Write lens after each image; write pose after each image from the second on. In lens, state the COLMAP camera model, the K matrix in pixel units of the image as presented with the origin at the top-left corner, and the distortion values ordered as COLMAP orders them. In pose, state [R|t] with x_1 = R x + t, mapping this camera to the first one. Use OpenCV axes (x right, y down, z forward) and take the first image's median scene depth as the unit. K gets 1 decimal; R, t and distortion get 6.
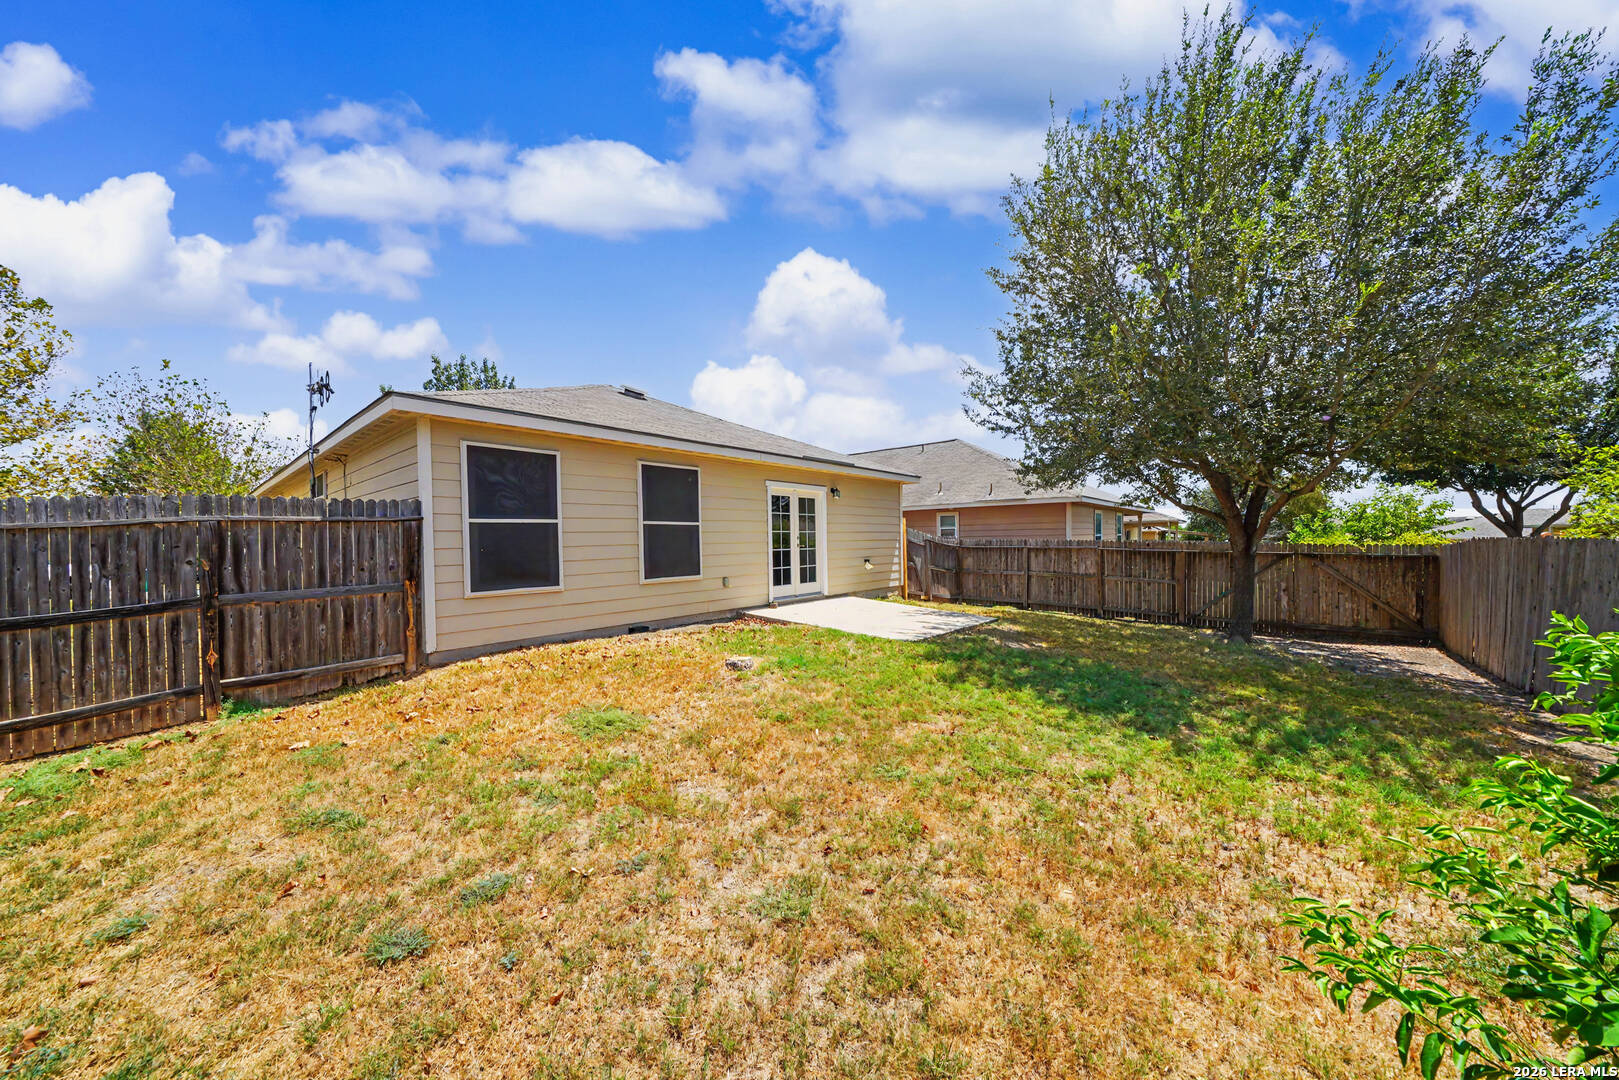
lens RADIAL K [[539.0, 0, 796.9], [0, 539.0, 546.8], [0, 0, 1]] dist [0.001000, -0.002432]
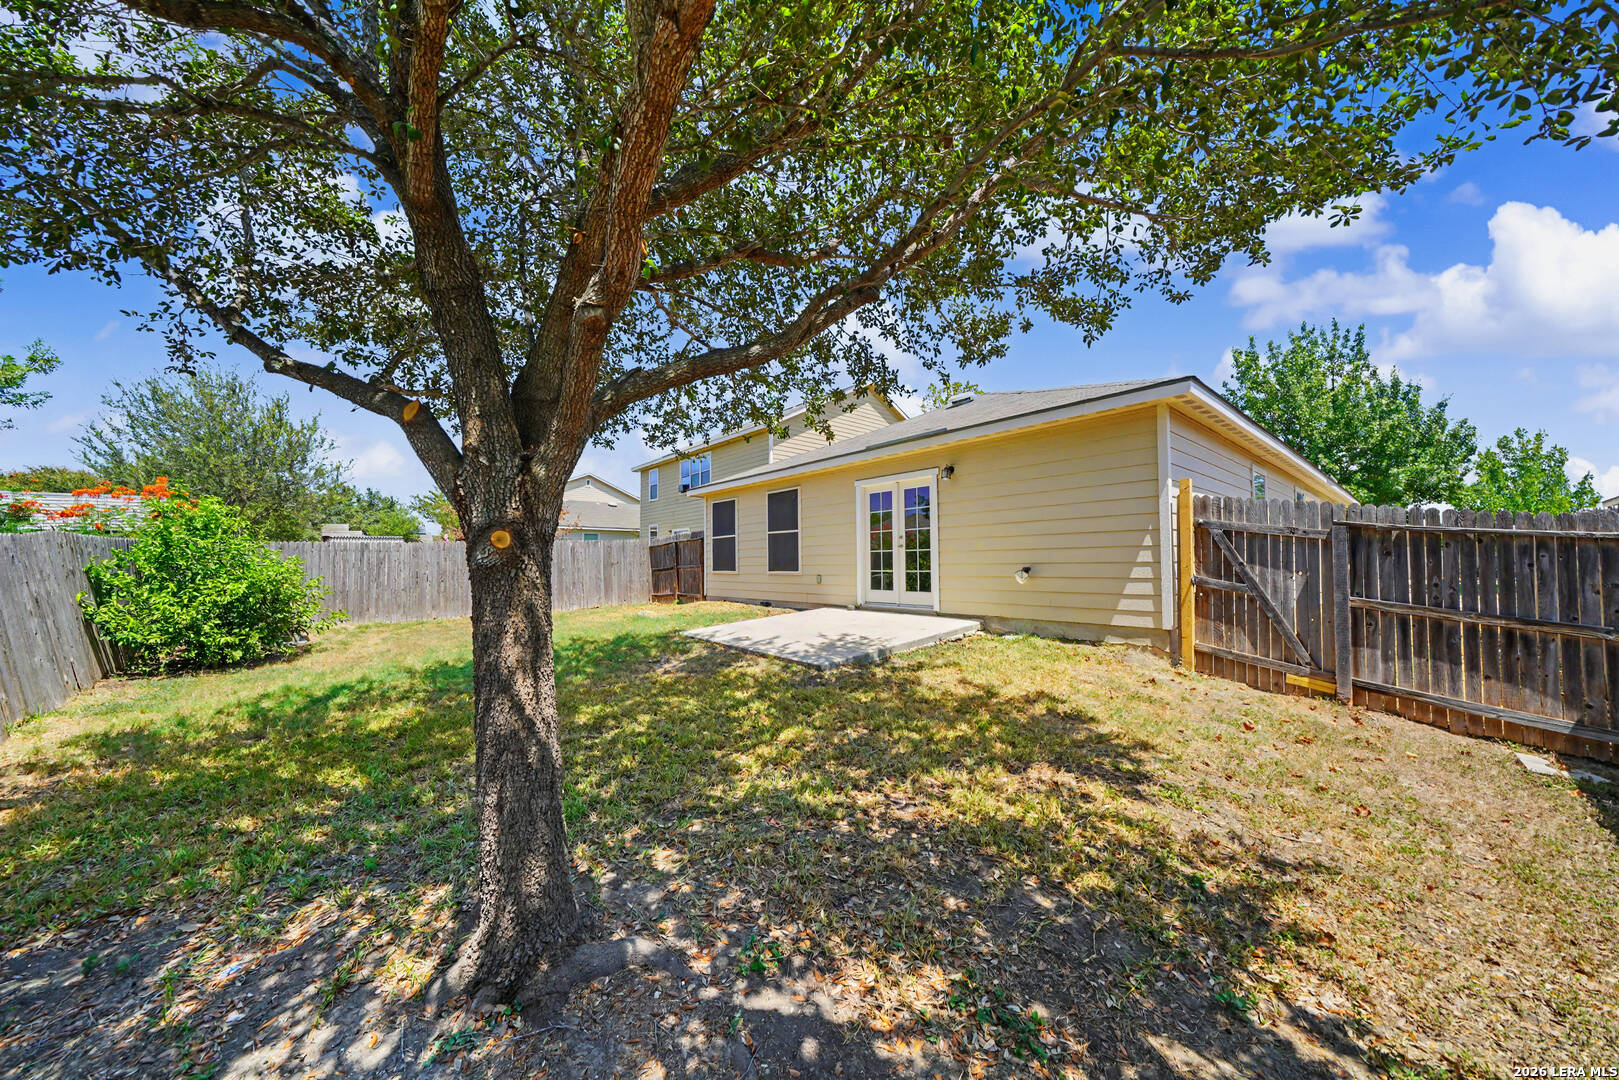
lens RADIAL K [[546.6, 0, 799.4], [0, 546.6, 544.8], [0, 0, 1]] dist [0.000596, -0.002270]
pose [[-0.150015, -0.018930, -0.988502, 0.901165], [-0.001626, 0.999820, -0.018900, 0.012154], [0.988682, -0.001228, -0.150019, 0.989595]]
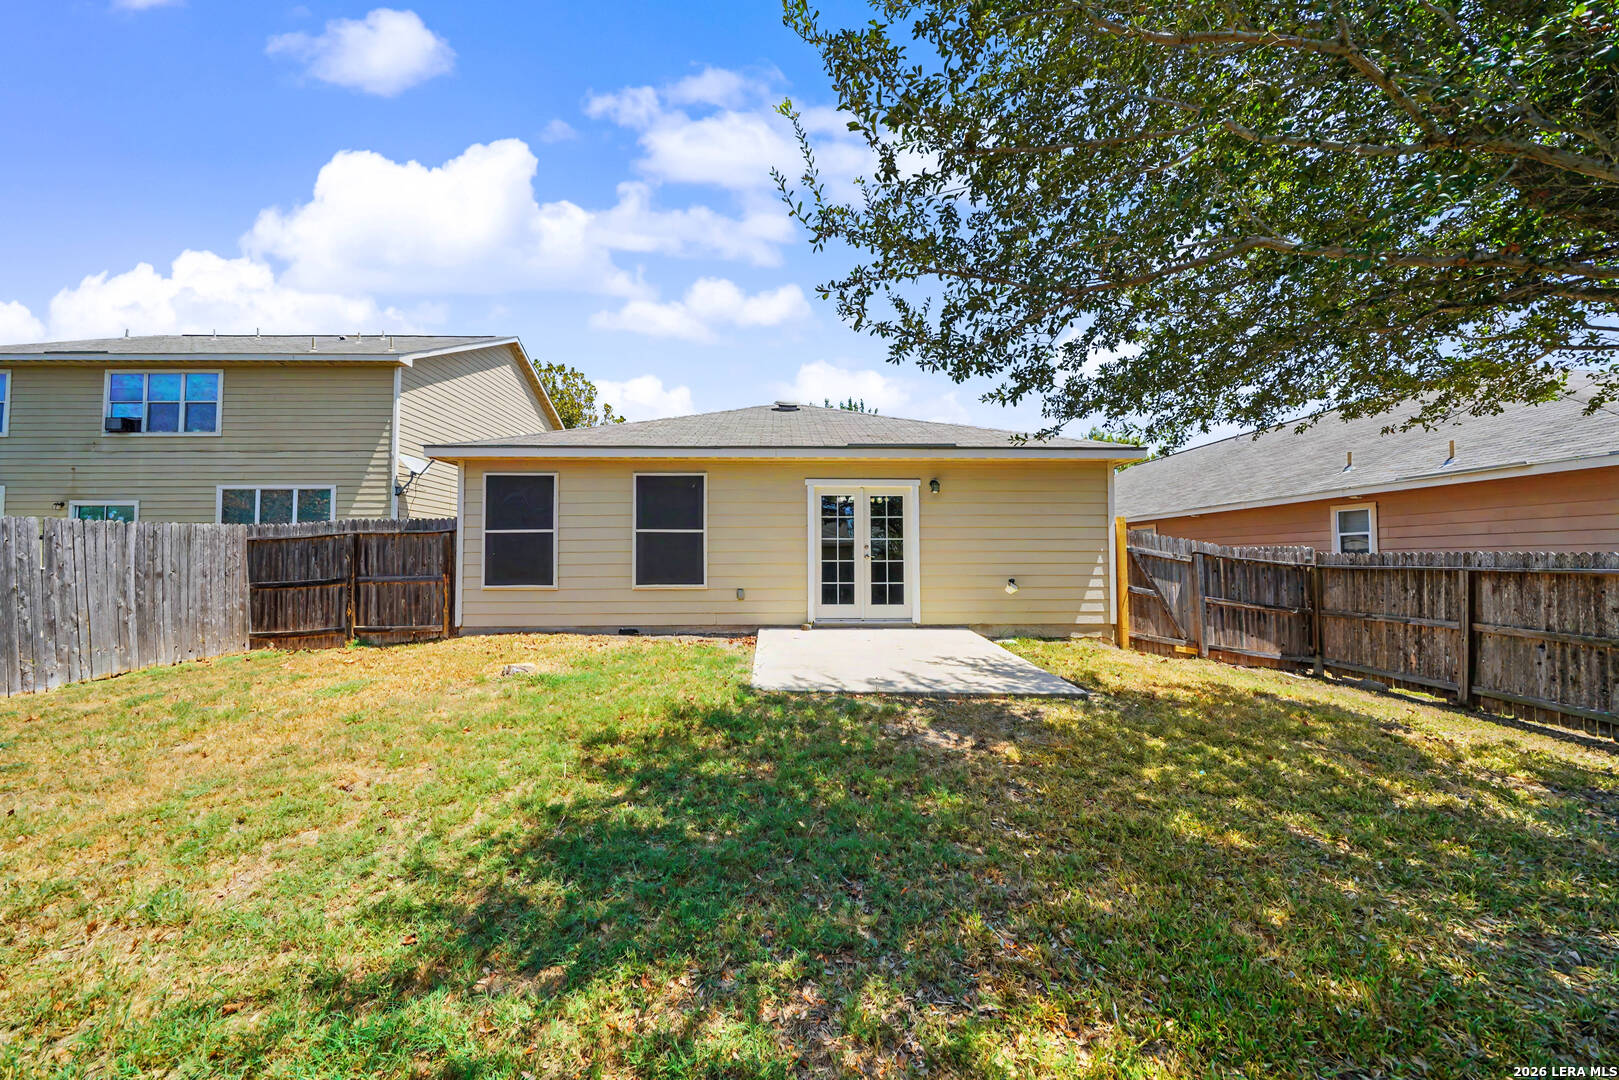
lens RADIAL K [[537.5, 0, 809.5], [0, 537.5, 540.0], [0, 0, 1]] dist [-0.004650, -0.000124]
pose [[0.676576, -0.014898, -0.736222, 0.540492], [-0.018109, 0.999156, -0.036861, 0.004213], [0.736150, 0.038271, 0.675736, 0.407356]]
